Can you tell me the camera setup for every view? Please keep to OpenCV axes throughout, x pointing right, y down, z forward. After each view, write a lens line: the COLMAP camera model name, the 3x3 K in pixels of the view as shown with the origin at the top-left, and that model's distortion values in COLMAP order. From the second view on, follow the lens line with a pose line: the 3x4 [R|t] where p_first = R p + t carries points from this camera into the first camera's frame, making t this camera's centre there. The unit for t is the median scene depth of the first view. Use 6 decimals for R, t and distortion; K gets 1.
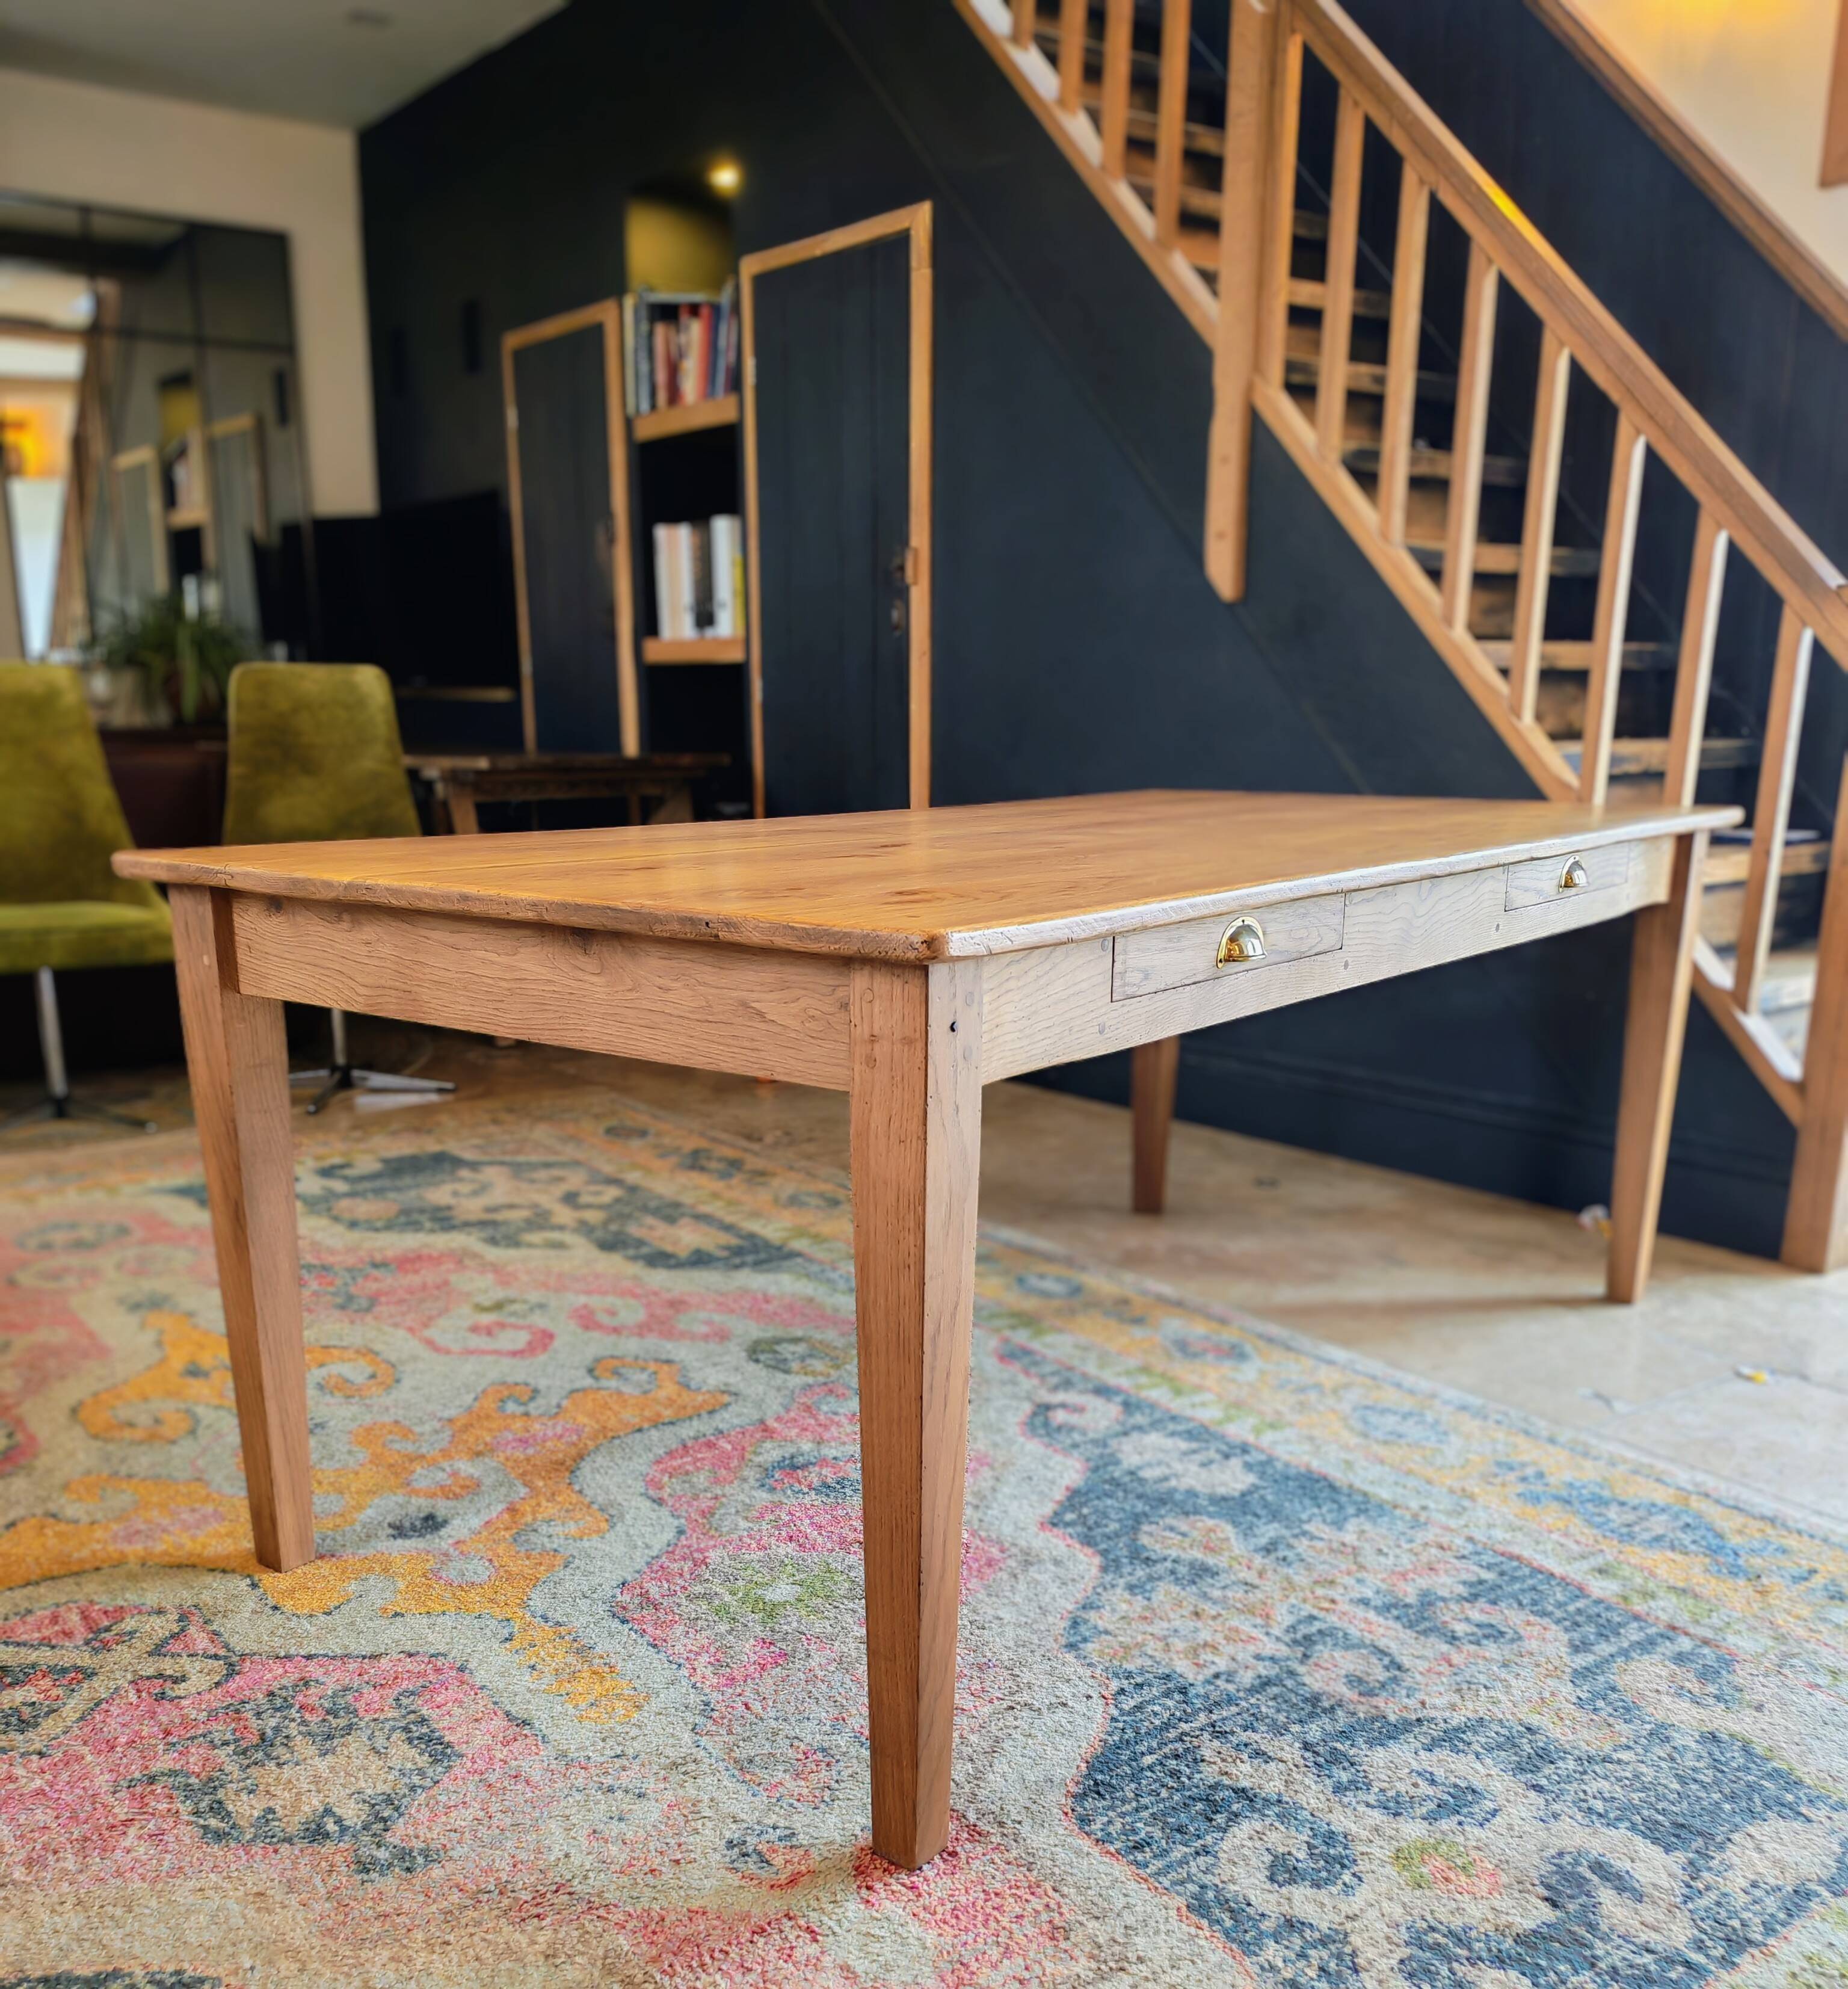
lens RADIAL K [[1889.3, 0, 918.8], [0, 1889.3, 1169.6], [0, 0, 1]] dist [0.043895, 0.000000]
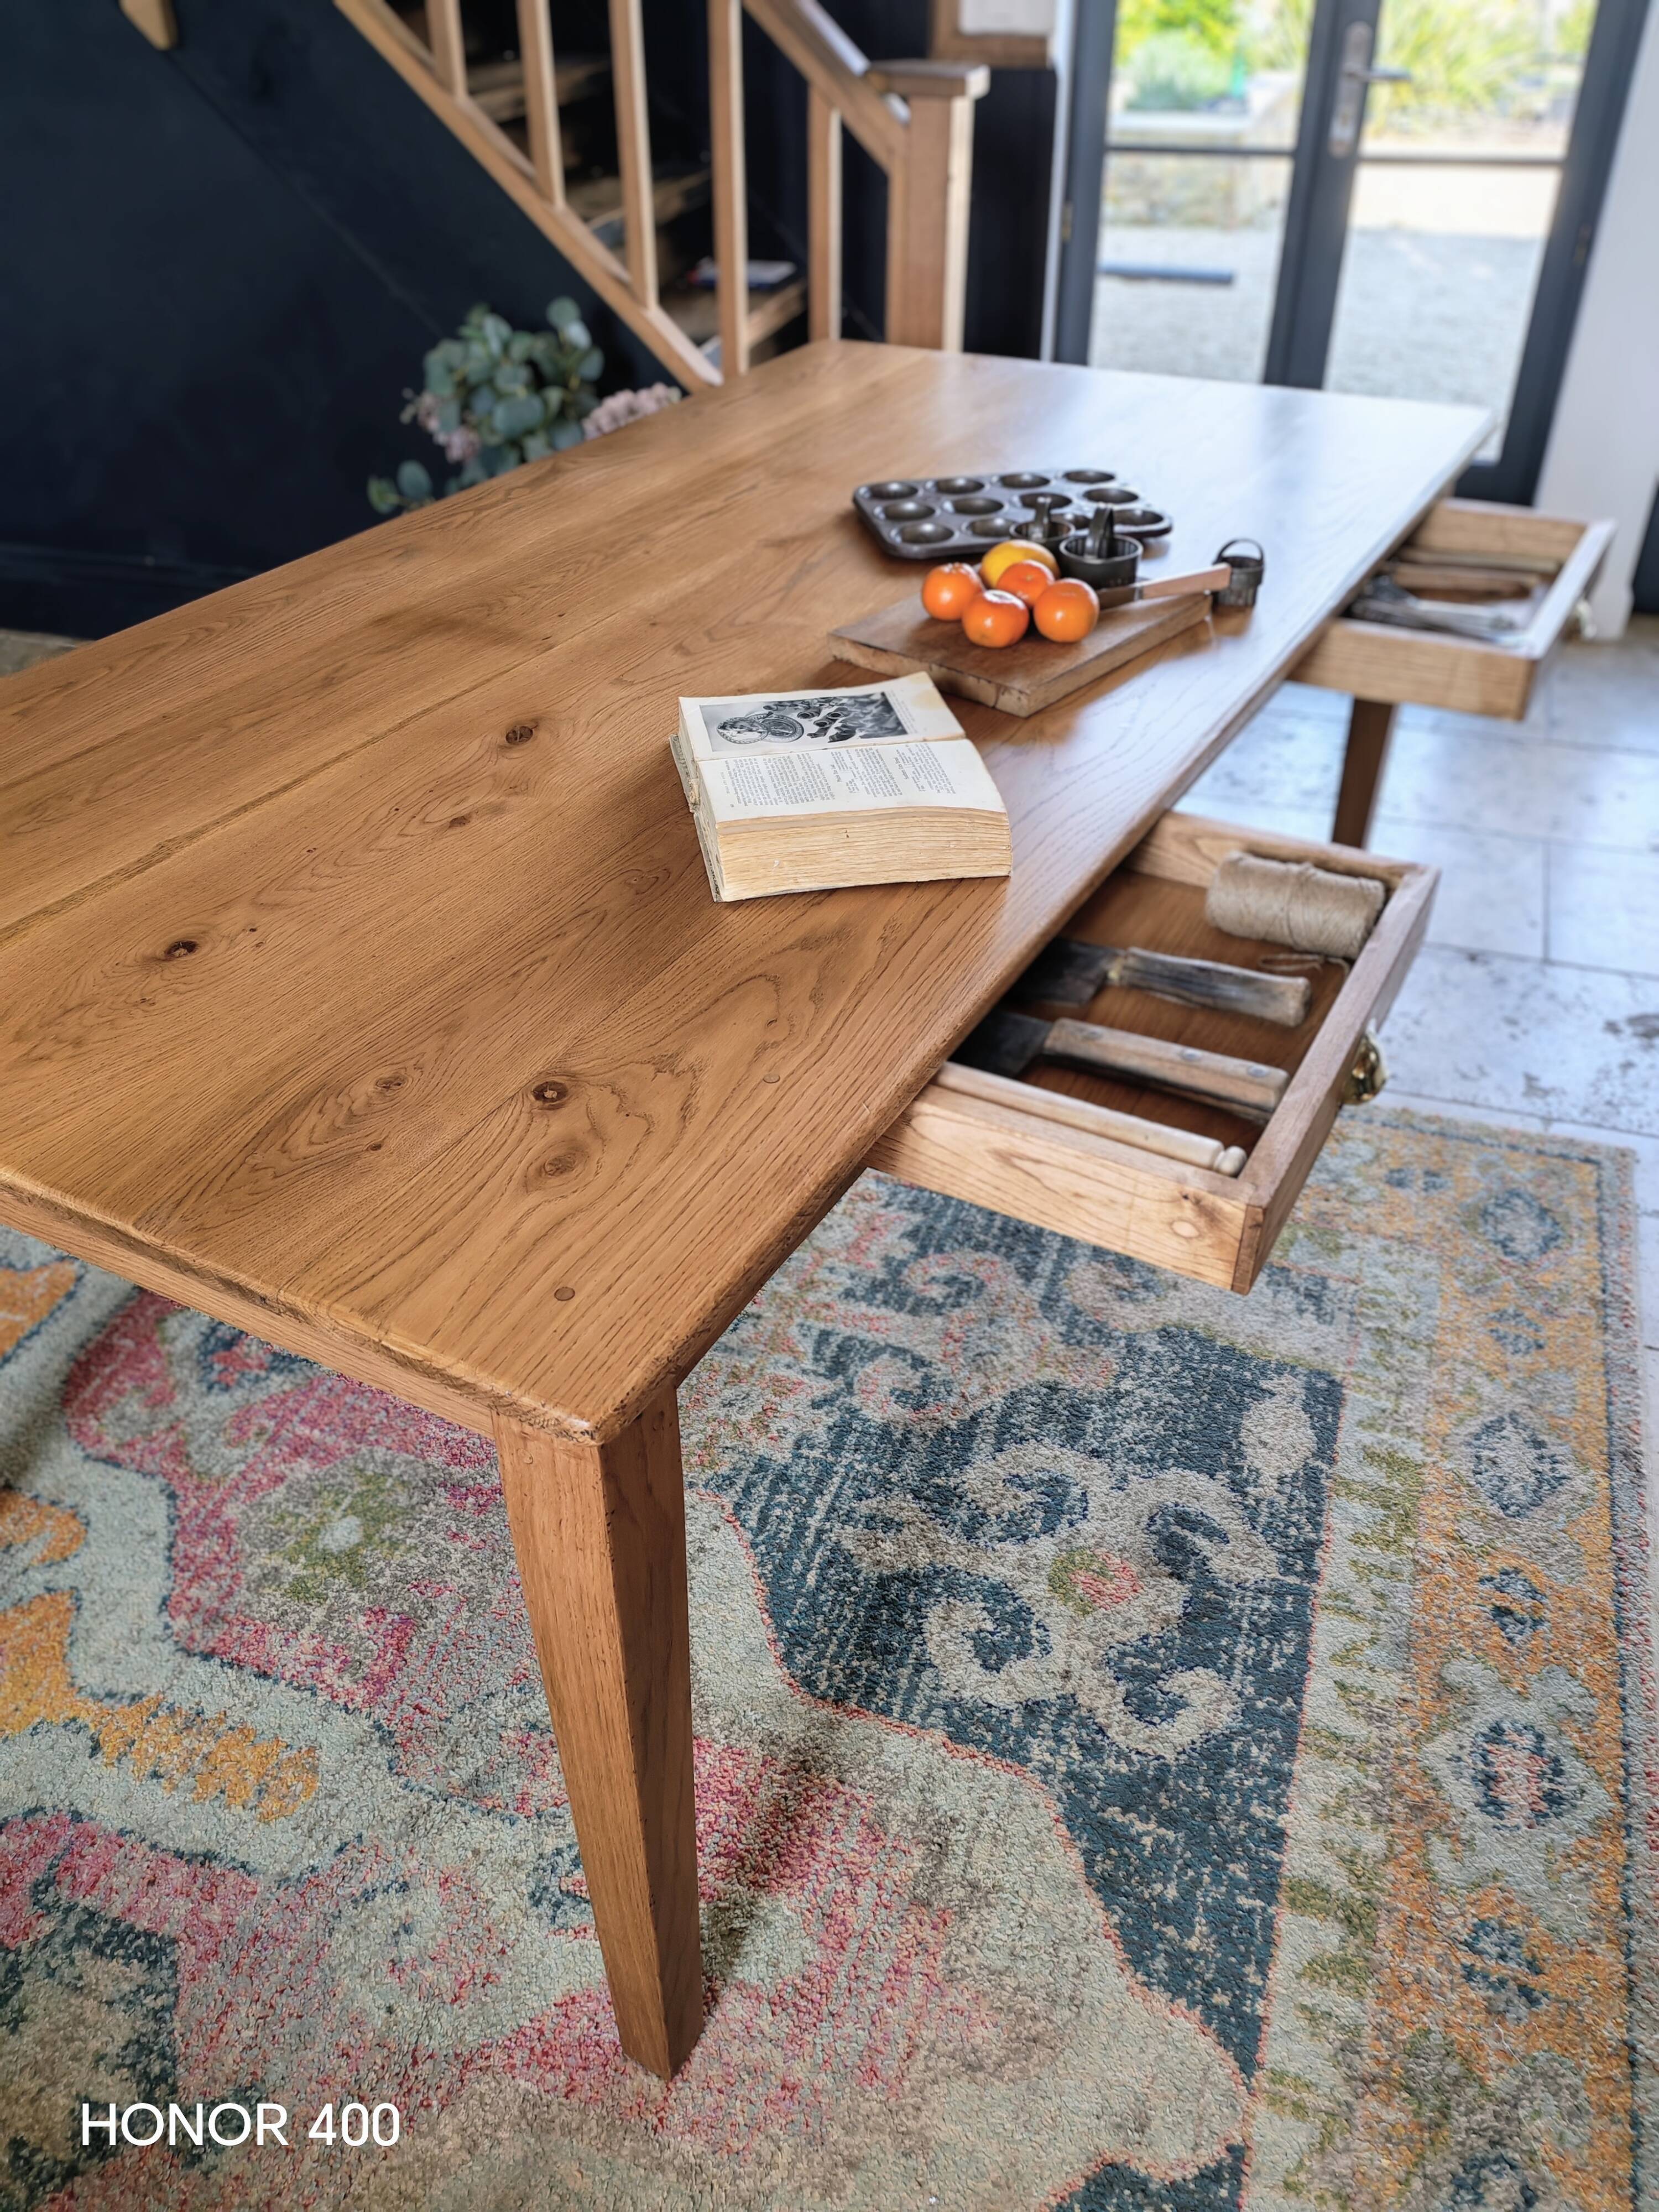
lens RADIAL K [[1668.5, 0, 823.9], [0, 1668.5, 1076.6], [0, 0, 1]] dist [0.077992, -0.105132]
pose [[0.825112, -0.339379, 0.451677, -0.179721], [0.154463, 0.904523, 0.397467, -0.283293], [-0.543444, -0.258187, 0.798754, 0.257927]]
